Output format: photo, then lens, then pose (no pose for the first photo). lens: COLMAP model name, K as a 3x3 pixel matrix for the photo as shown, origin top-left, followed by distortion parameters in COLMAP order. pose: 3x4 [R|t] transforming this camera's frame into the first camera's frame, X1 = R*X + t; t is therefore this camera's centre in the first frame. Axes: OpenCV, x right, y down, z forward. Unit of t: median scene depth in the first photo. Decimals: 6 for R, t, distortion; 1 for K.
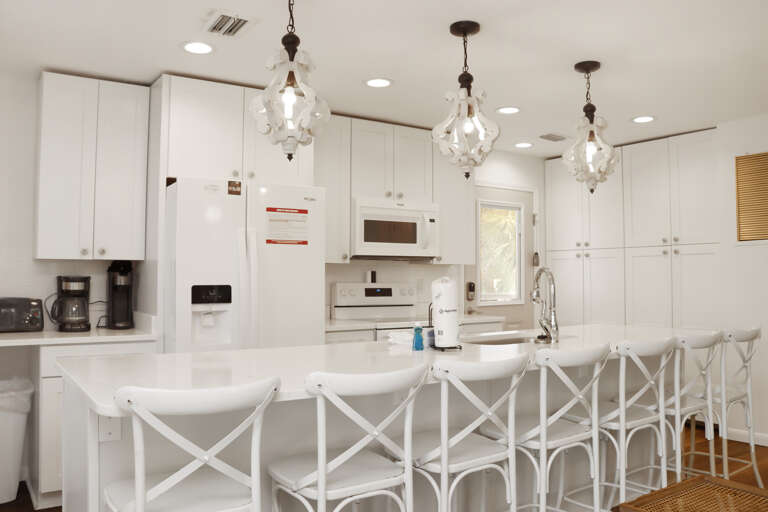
lens RADIAL K [[644.5, 0, 382.4], [0, 644.5, 267.2], [0, 0, 1]] dist [-0.170216, 0.135449]
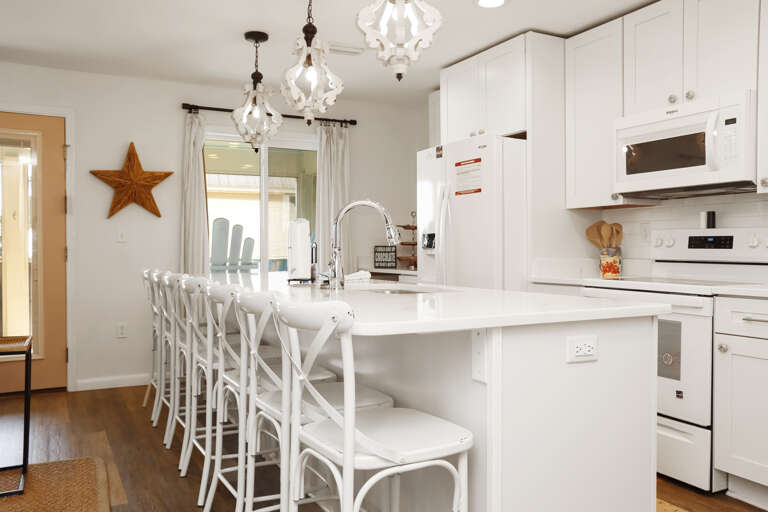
lens RADIAL K [[638.0, 0, 384.0], [0, 638.0, 256.0], [0, 0, 1]] dist [-0.001015, -0.002002]
pose [[-0.121091, 0.011817, -0.992571, 0.896912], [0.013825, 0.999852, 0.010217, 0.053728], [0.992545, -0.012485, -0.121237, 0.951047]]
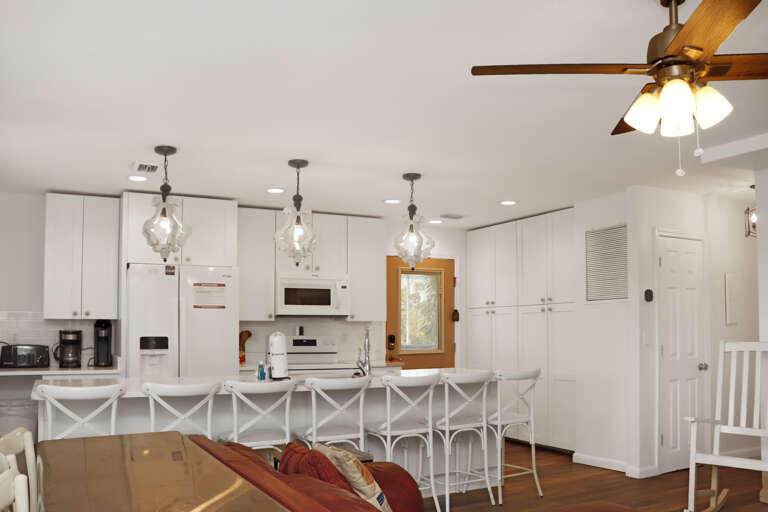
lens RADIAL K [[655.6, 0, 348.3], [0, 655.6, 290.3], [0, 0, 1]] dist [-0.114031, 0.069991]
pose [[0.986673, -0.009978, -0.162410, 0.379431], [0.002948, 0.999050, -0.043471, -0.011232], [0.162690, 0.042413, 0.985765, -0.371393]]
